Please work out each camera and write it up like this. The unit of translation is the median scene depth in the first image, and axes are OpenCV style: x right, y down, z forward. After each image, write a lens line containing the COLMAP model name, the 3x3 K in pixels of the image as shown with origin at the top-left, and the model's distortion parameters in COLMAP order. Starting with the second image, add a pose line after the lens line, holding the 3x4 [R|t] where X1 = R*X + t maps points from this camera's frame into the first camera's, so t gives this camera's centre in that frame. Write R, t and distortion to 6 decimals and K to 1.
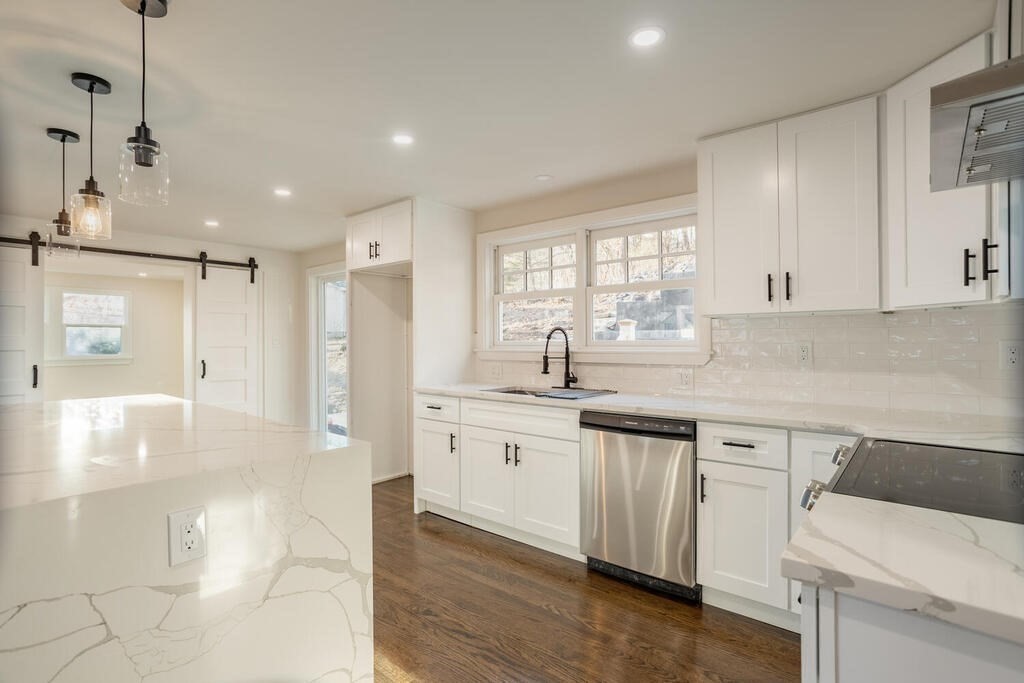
lens RADIAL K [[497.4, 0, 508.6], [0, 497.4, 337.4], [0, 0, 1]] dist [0.000283, 0.000906]
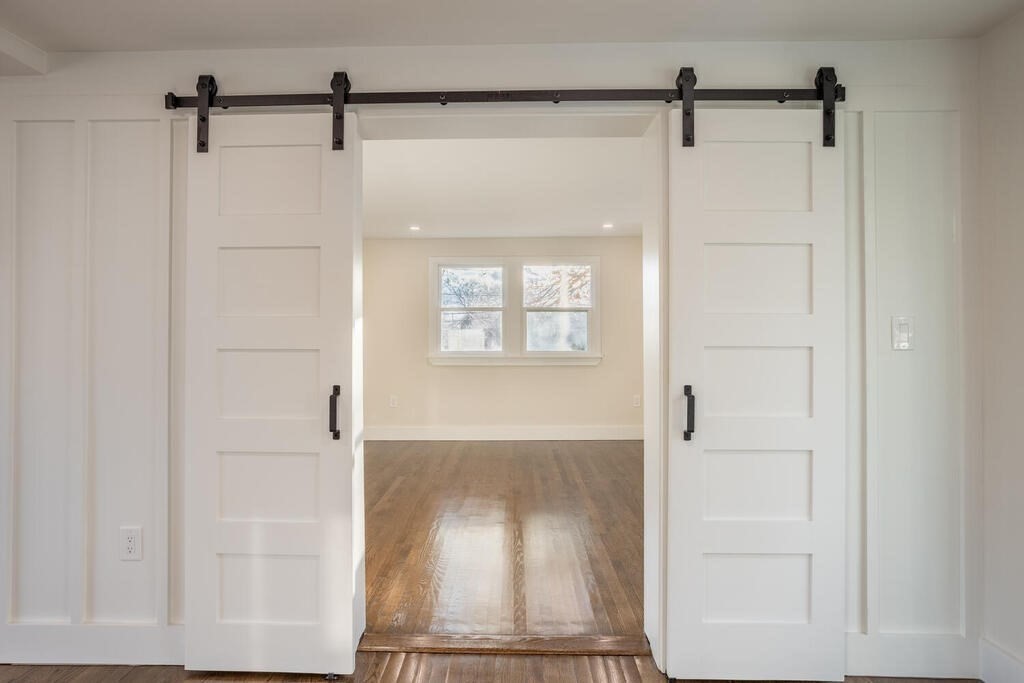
lens RADIAL K [[497.4, 0, 511.4], [0, 497.4, 333.2], [0, 0, 1]] dist [0.000283, 0.000906]
pose [[0.609223, -0.000417, -0.792999, -0.406820], [0.009356, 0.999934, 0.006662, 0.005638], [0.792944, -0.011478, 0.609186, 0.678956]]
